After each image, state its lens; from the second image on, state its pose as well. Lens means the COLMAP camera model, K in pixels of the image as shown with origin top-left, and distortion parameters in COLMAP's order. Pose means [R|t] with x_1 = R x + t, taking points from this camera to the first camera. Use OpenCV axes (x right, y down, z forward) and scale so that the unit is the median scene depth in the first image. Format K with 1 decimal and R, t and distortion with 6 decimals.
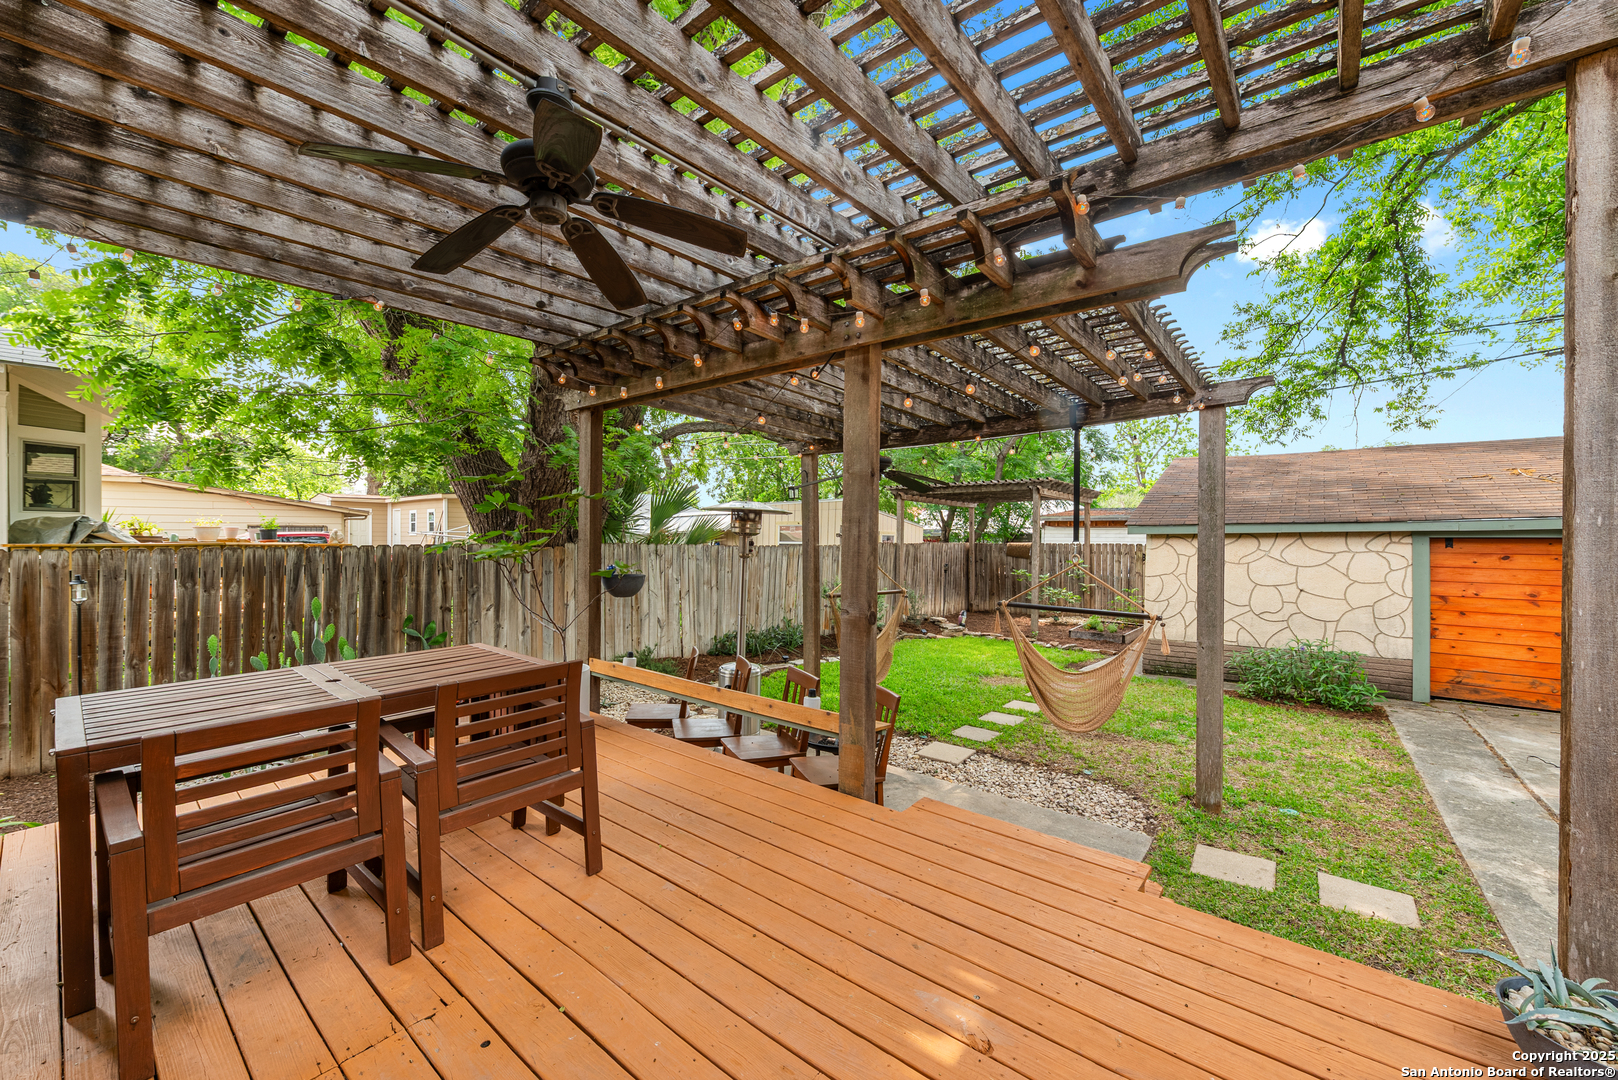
lens RADIAL K [[655.1, 0, 815.3], [0, 655.1, 530.9], [0, 0, 1]] dist [-0.002405, -0.000242]
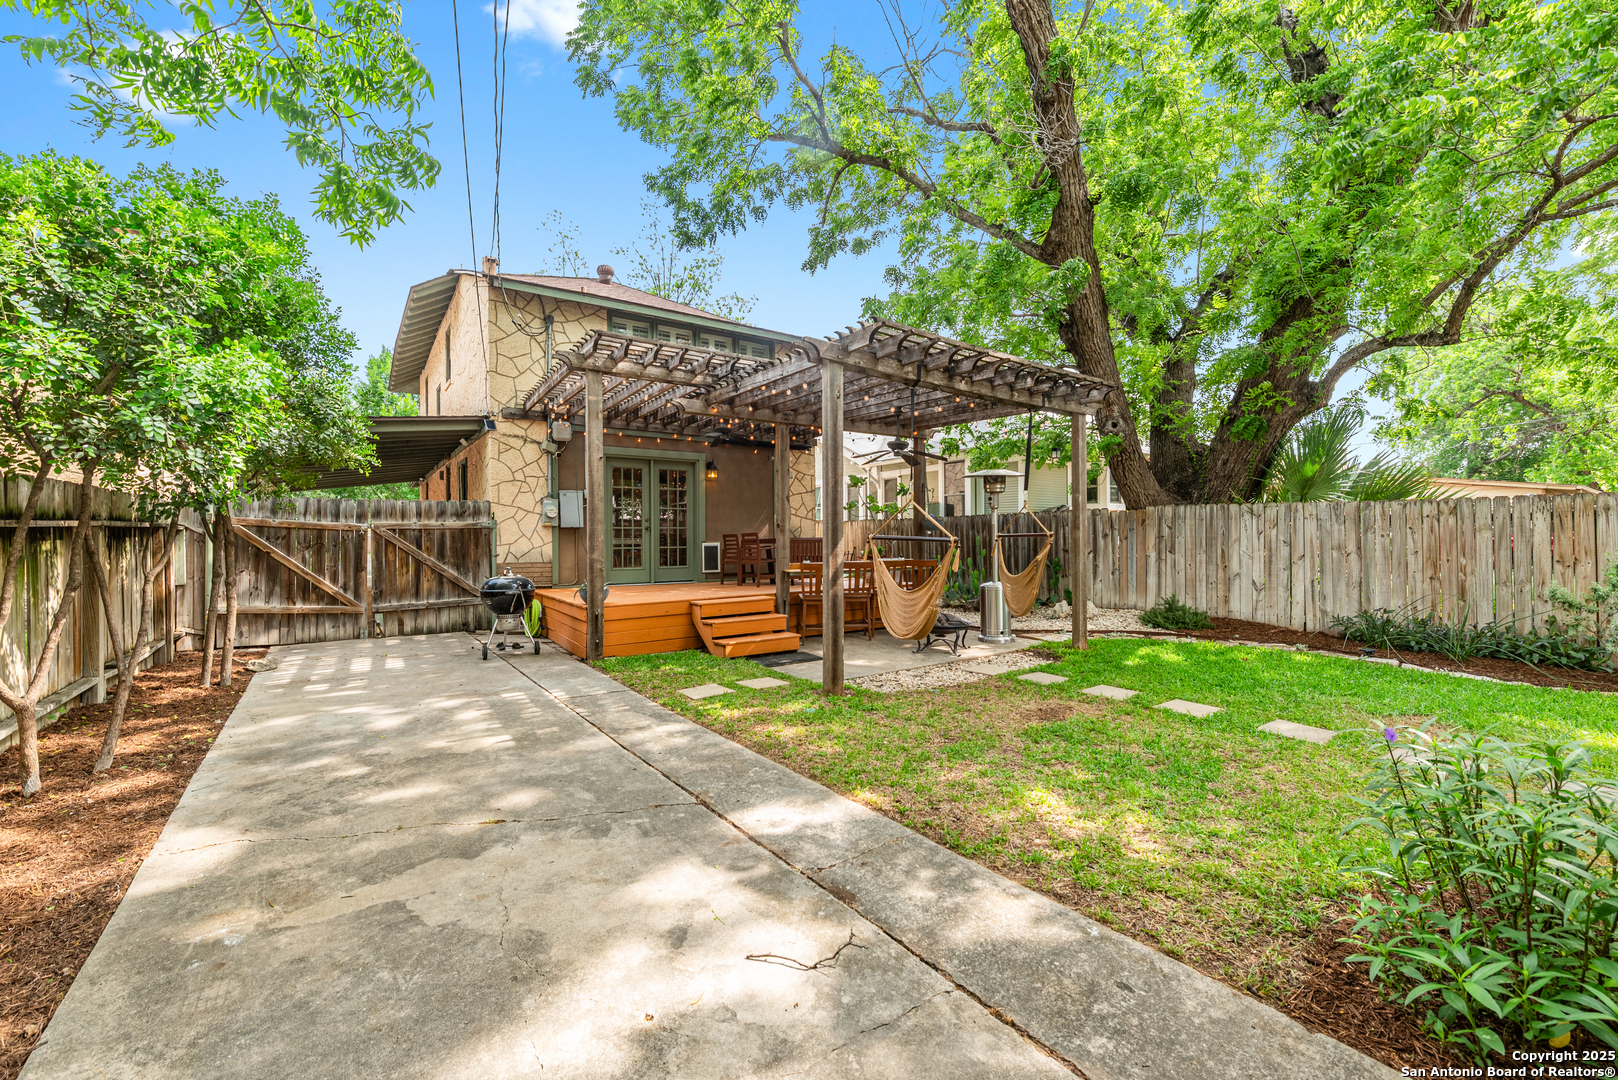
lens RADIAL K [[655.1, 0, 815.3], [0, 655.1, 530.9], [0, 0, 1]] dist [-0.002405, -0.000242]
pose [[-0.261269, -0.001440, -0.965265, 1.088079], [0.020182, 0.999772, -0.006954, 0.066892], [0.965055, -0.021298, -0.261180, 0.780830]]
